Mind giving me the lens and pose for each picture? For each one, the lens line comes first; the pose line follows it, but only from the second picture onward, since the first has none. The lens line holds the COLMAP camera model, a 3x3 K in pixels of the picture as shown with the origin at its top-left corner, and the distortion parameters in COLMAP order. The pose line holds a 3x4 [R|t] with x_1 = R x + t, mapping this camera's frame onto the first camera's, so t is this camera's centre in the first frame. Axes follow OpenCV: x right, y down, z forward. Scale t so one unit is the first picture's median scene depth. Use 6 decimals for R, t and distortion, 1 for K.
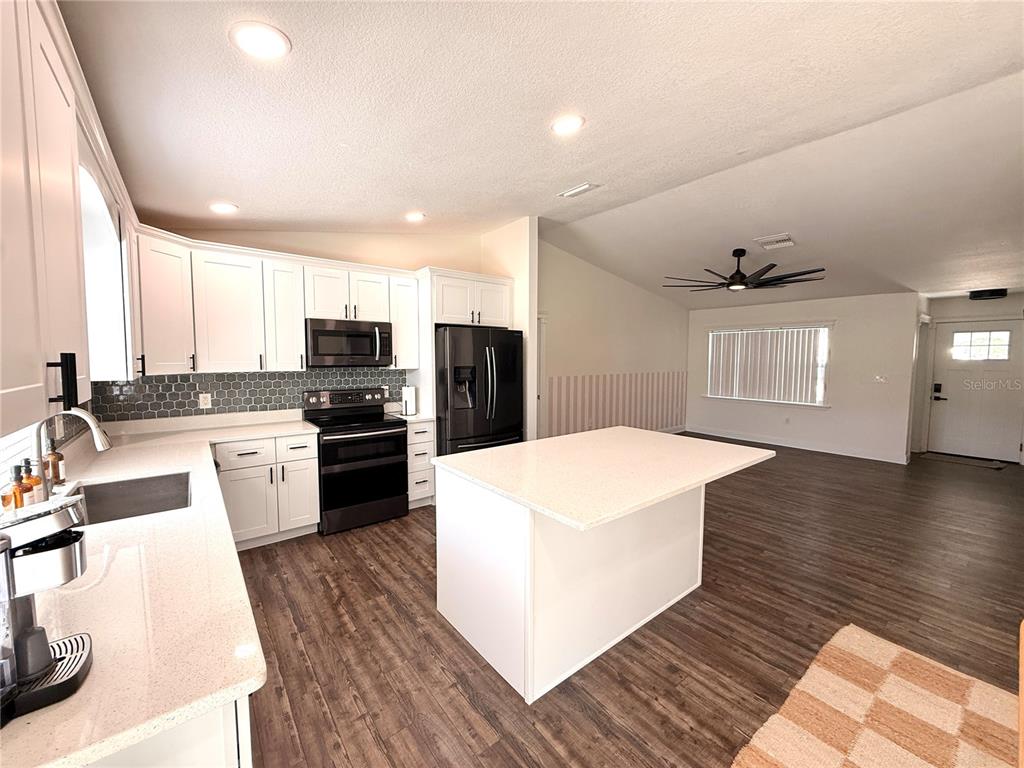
lens RADIAL K [[407.2, 0, 508.3], [0, 407.2, 380.6], [0, 0, 1]] dist [0.001774, 0.000852]
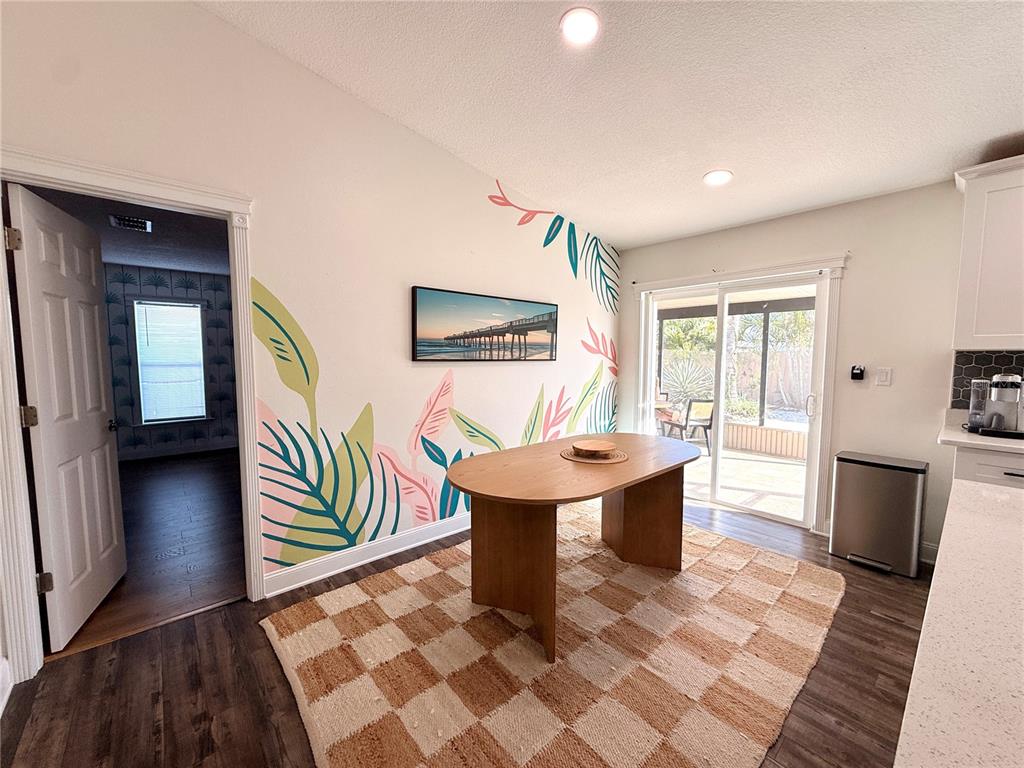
lens RADIAL K [[407.2, 0, 509.5], [0, 407.2, 384.8], [0, 0, 1]] dist [0.001774, 0.000852]
pose [[-0.998674, -0.001866, -0.051452, 0.945410], [-0.009061, 0.990114, 0.139972, 0.004967], [0.050683, 0.140252, -0.988818, 1.370651]]
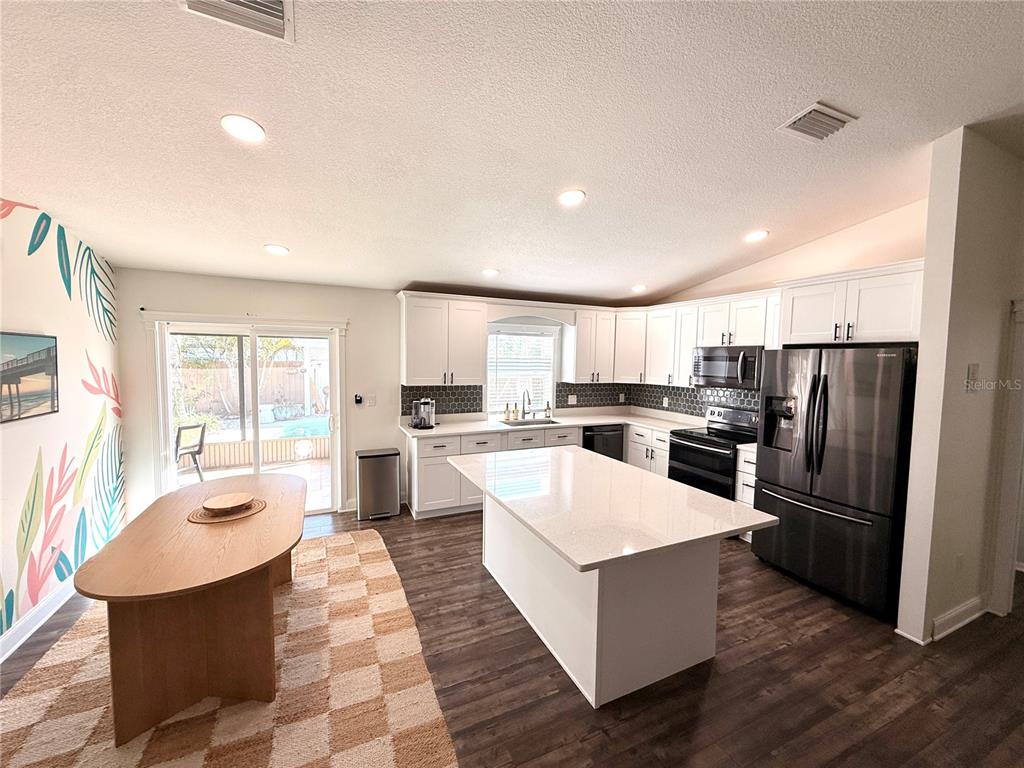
lens RADIAL K [[407.2, 0, 506.8], [0, 407.2, 384.3], [0, 0, 1]] dist [0.001774, 0.000852]
pose [[-0.238493, 0.056118, -0.969522, 1.585532], [-0.077793, 0.994017, 0.076672, -0.156165], [0.968024, 0.093708, -0.232700, 1.293242]]
